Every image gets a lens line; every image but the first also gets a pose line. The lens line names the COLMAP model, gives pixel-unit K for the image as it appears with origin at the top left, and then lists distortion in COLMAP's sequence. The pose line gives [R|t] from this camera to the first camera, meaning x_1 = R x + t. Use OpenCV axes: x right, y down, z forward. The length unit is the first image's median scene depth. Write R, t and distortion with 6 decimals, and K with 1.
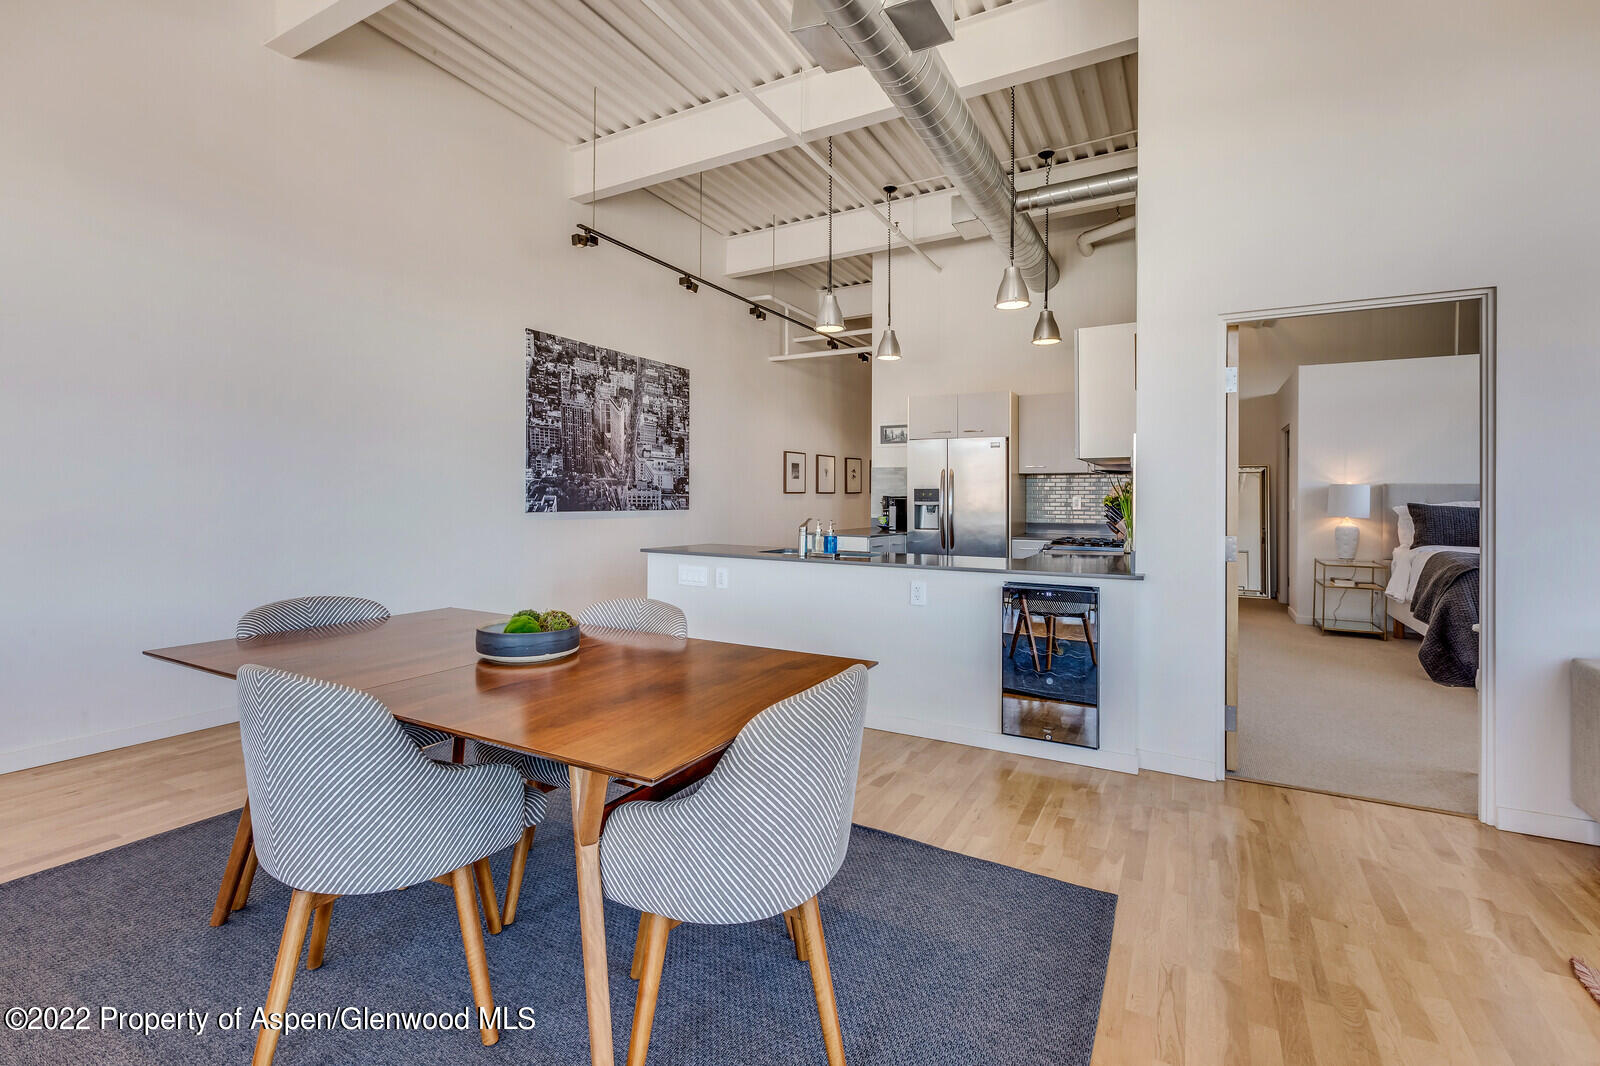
lens RADIAL K [[709.0, 0, 786.1], [0, 709.0, 497.6], [0, 0, 1]] dist [0.002404, 0.000421]
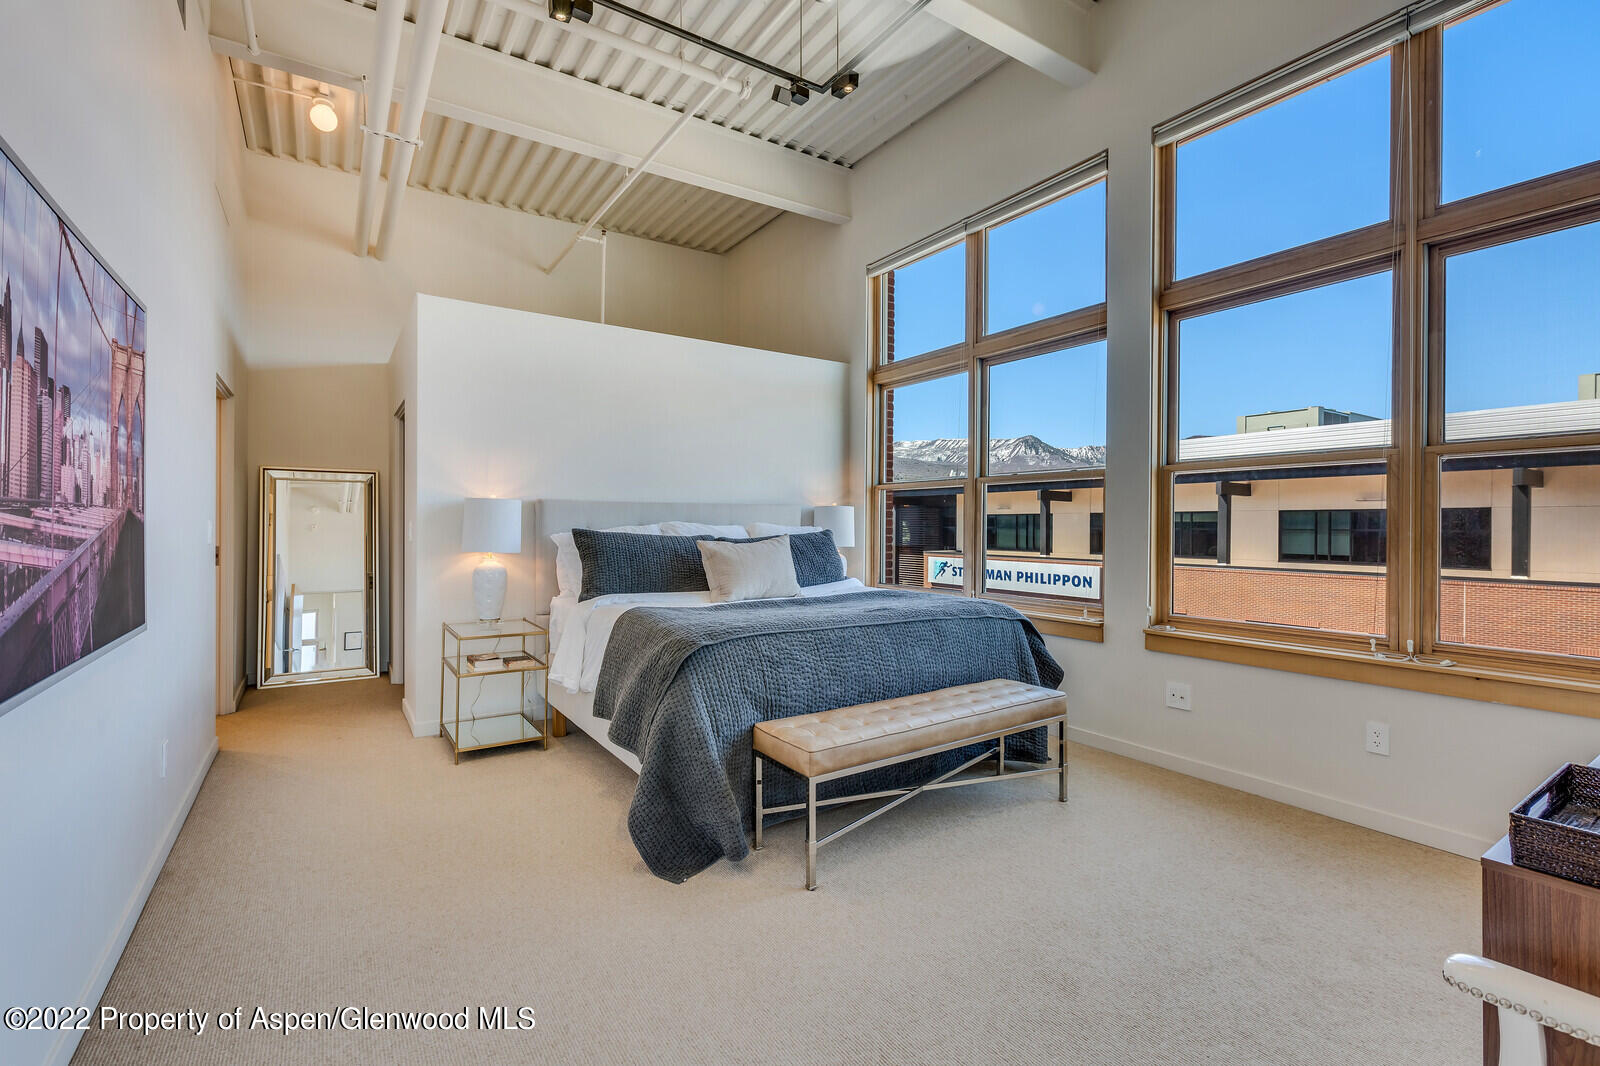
lens RADIAL K [[709.0, 0, 804.4], [0, 709.0, 526.9], [0, 0, 1]] dist [0.002404, 0.000421]
pose [[0.435466, -0.008171, 0.900168, 0.364462], [0.000072, 0.999959, 0.009042, 0.000441], [-0.900205, -0.003873, 0.435449, 0.499704]]
